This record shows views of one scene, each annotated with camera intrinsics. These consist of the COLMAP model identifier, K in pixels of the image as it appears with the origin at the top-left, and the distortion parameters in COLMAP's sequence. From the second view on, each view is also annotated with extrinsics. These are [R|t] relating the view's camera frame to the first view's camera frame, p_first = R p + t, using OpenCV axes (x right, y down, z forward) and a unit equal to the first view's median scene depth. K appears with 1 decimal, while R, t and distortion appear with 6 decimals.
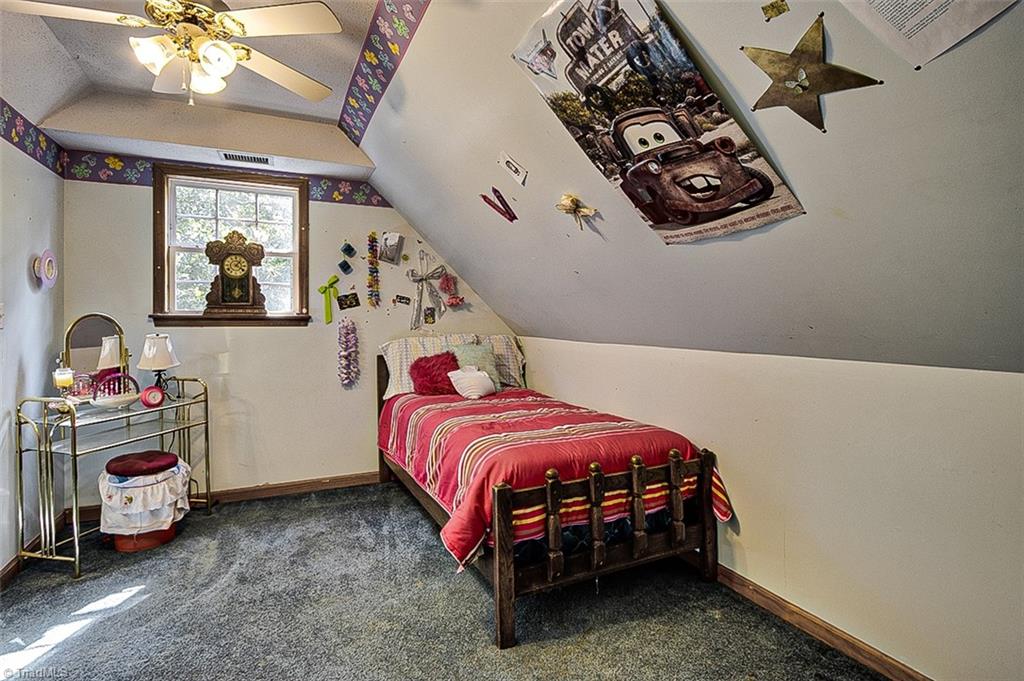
lens RADIAL K [[496.2, 0, 513.5], [0, 496.2, 321.6], [0, 0, 1]] dist [-0.009091, 0.002213]
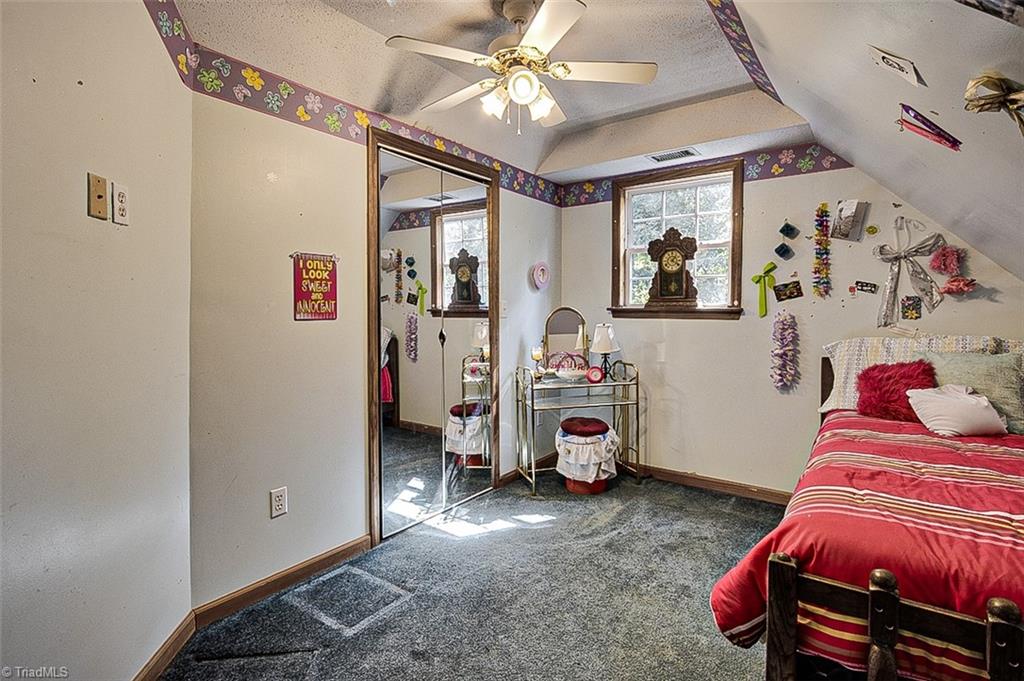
lens RADIAL K [[496.2, 0, 516.3], [0, 496.2, 339.1], [0, 0, 1]] dist [-0.009091, 0.002213]
pose [[0.482599, 0.052575, -0.874262, 0.219608], [-0.007020, 0.998397, 0.056165, -0.003844], [0.875813, -0.020968, 0.482195, 0.205706]]
